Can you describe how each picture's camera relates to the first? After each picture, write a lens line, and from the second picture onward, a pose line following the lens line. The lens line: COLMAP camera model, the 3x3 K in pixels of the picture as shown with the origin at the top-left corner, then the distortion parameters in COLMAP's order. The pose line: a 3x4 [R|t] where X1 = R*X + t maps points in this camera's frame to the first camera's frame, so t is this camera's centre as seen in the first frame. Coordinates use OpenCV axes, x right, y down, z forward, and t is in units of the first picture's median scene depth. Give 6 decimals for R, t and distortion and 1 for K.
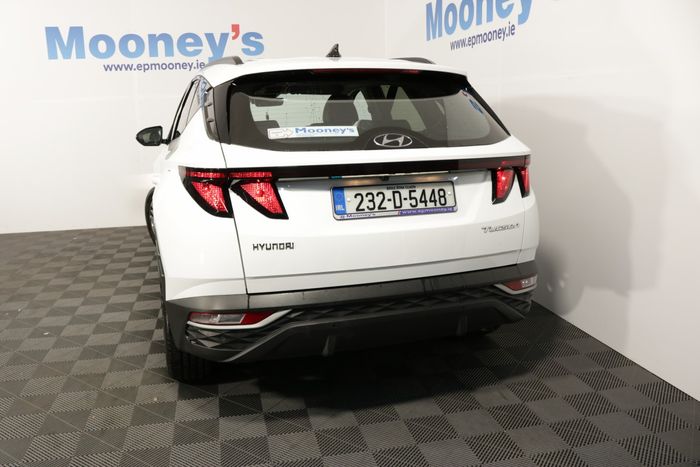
lens RADIAL K [[560.5, 0, 350.0], [0, 560.5, 233.5], [0, 0, 1]] dist [-0.158873, 0.116623]
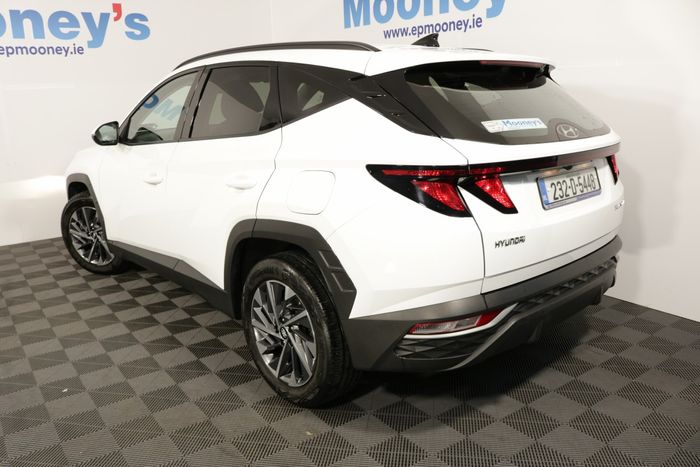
lens RADIAL K [[560.5, 0, 350.0], [0, 560.5, 233.5], [0, 0, 1]] dist [-0.158873, 0.116623]
pose [[0.918898, -0.104153, 0.380498, -0.626988], [0.094844, 0.994555, 0.043191, -0.049420], [-0.382924, -0.003601, 0.923773, 0.167441]]
